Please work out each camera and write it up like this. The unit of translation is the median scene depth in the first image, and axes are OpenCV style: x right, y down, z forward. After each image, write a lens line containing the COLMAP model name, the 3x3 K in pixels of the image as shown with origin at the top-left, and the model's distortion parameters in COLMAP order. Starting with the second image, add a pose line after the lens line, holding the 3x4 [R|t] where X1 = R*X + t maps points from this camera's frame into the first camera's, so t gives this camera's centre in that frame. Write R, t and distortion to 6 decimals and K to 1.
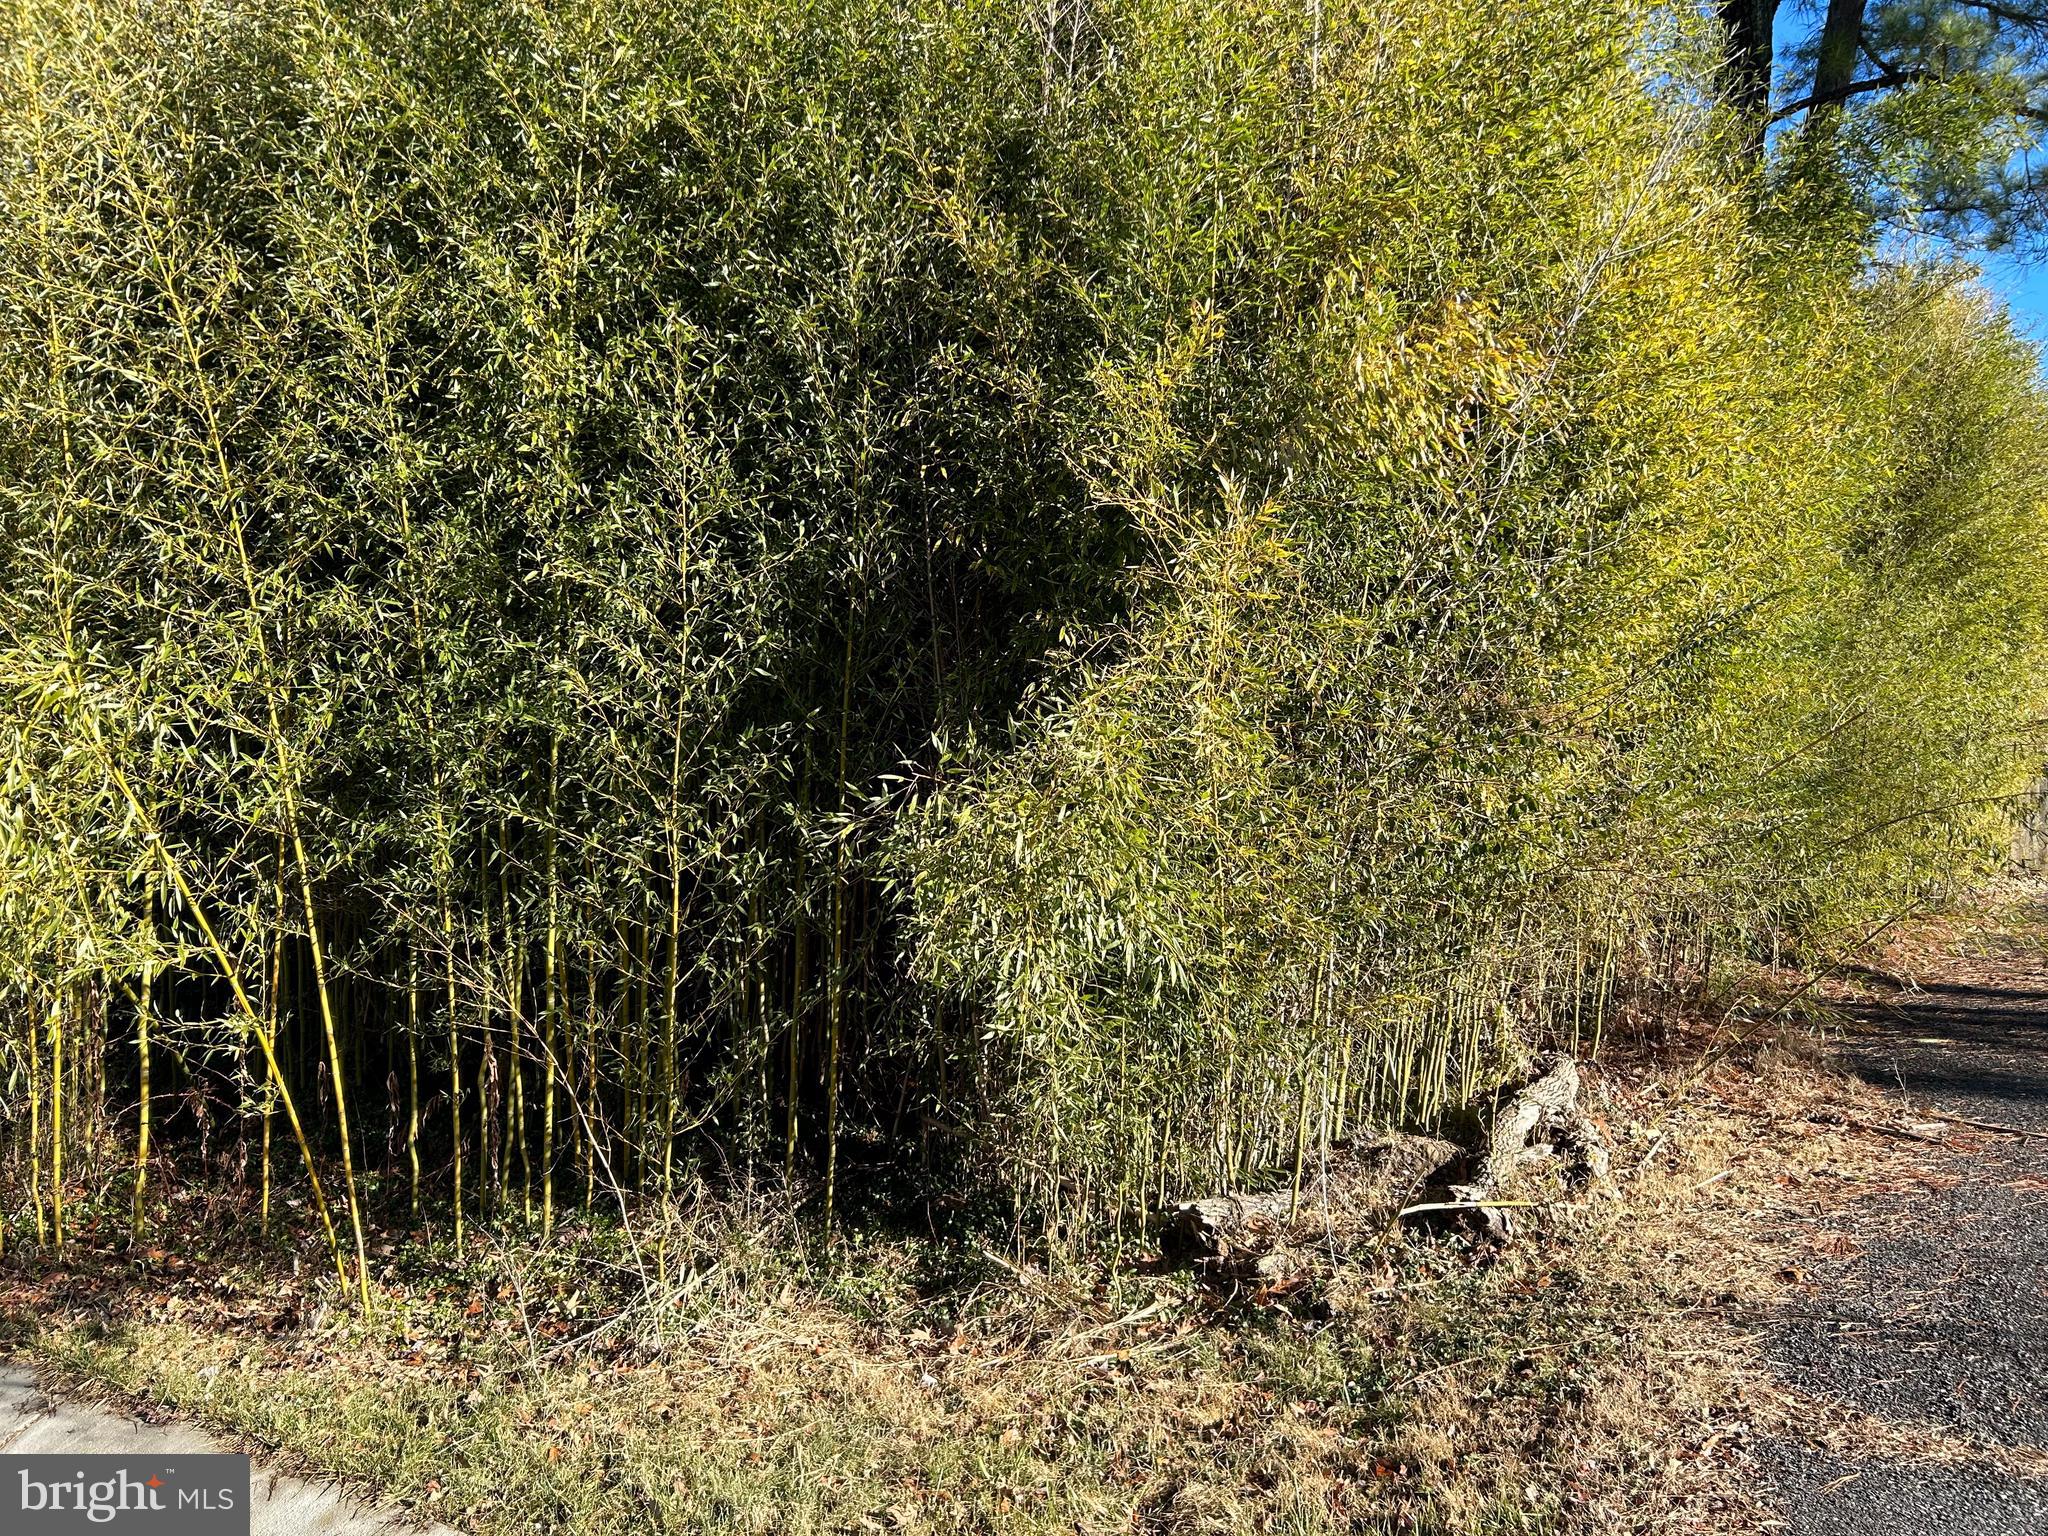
lens RADIAL K [[1536.5, 0, 1041.6], [0, 1536.5, 764.4], [0, 0, 1]] dist [0.054191, -0.067166]
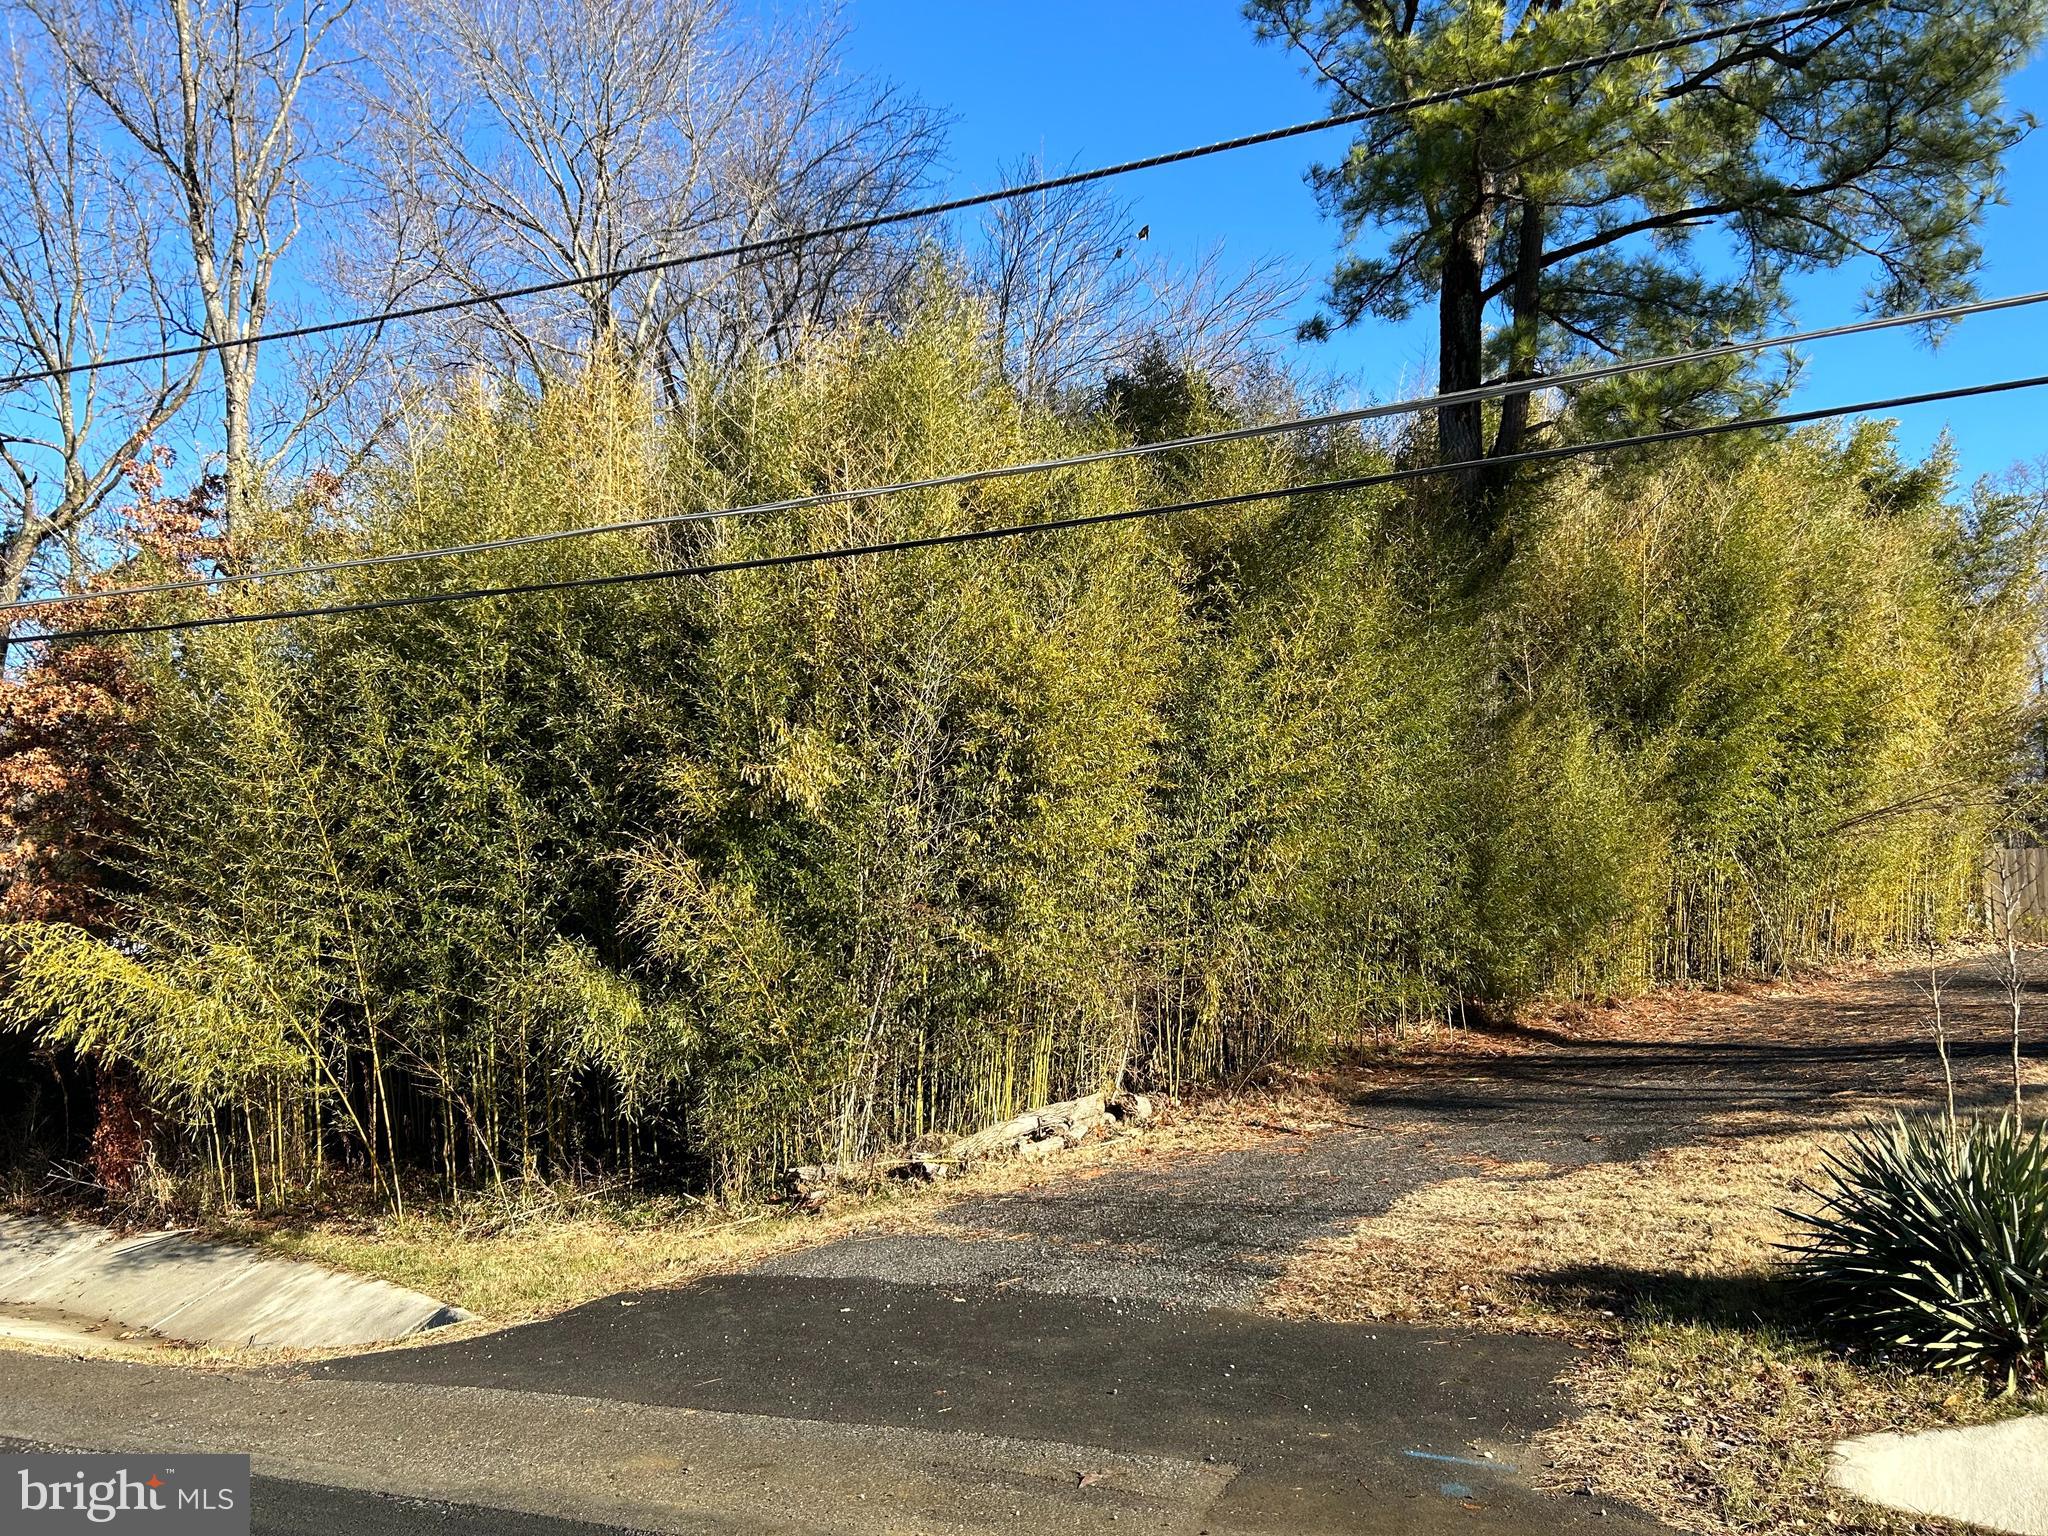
lens RADIAL K [[1536.5, 0, 1007.8], [0, 1536.5, 757.7], [0, 0, 1]] dist [0.054191, -0.067166]
pose [[0.974180, -0.086526, -0.208536, 0.875890], [0.070380, 0.994007, -0.083652, -0.052998], [0.214524, 0.066815, 0.974431, -0.945320]]
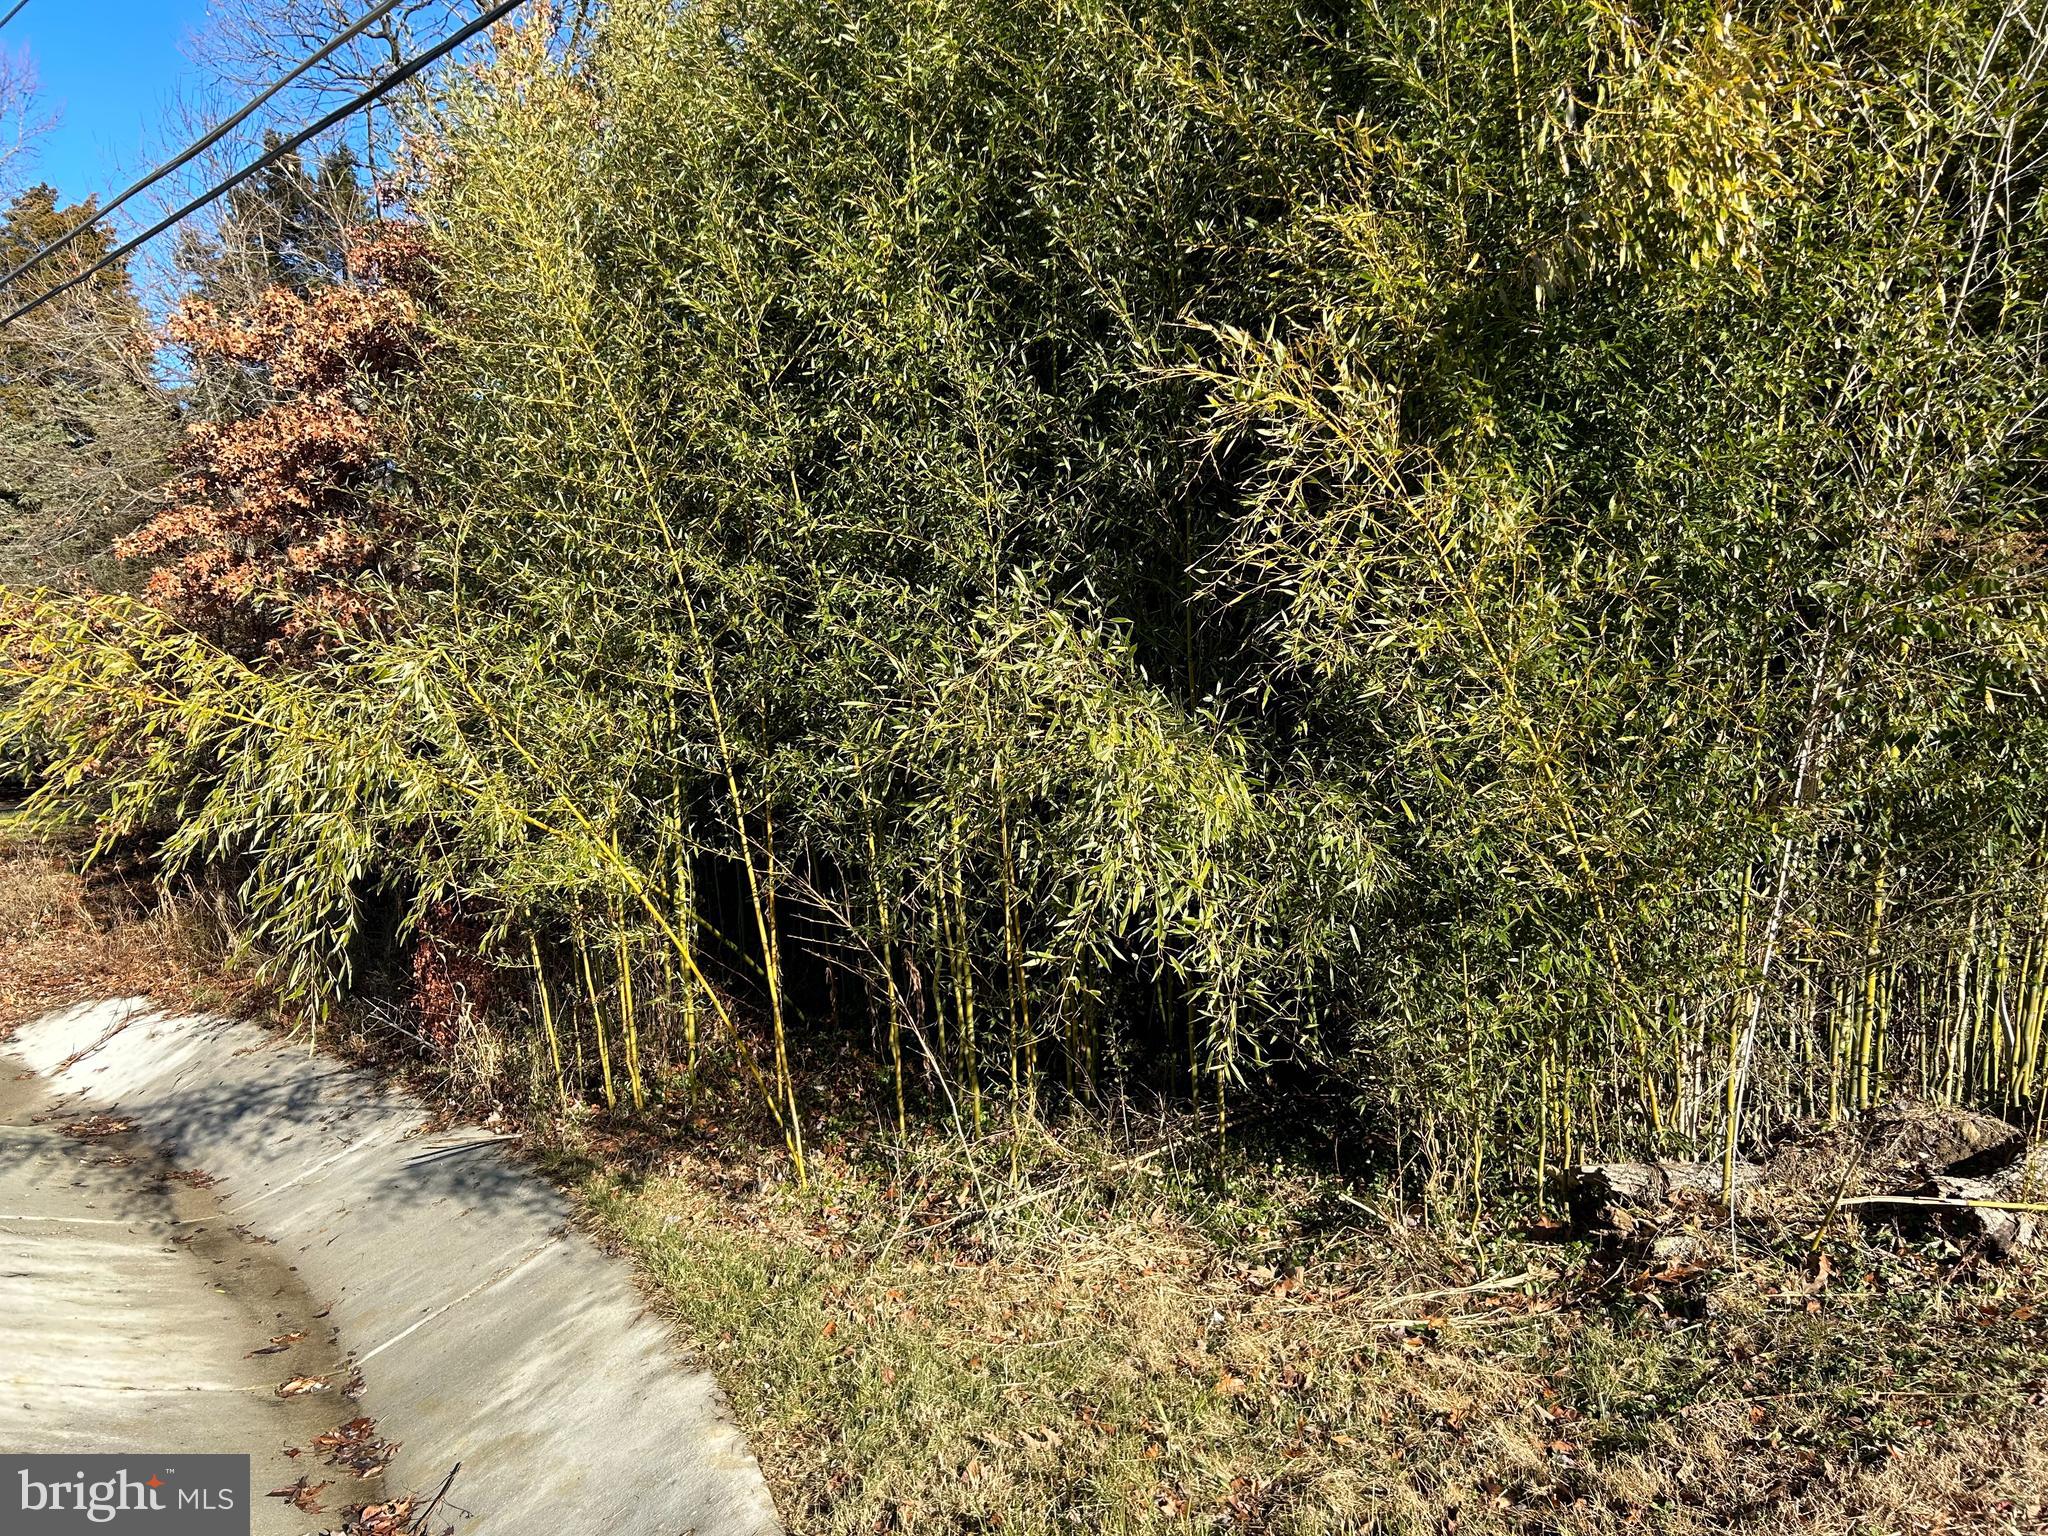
lens RADIAL K [[1536.5, 0, 1010.8], [0, 1536.5, 766.3], [0, 0, 1]] dist [0.054191, -0.067166]
pose [[0.846779, -0.040282, -0.530417, 0.310433], [0.068707, 0.997058, 0.033966, 0.013804], [0.527489, -0.065205, 0.847056, 0.128009]]
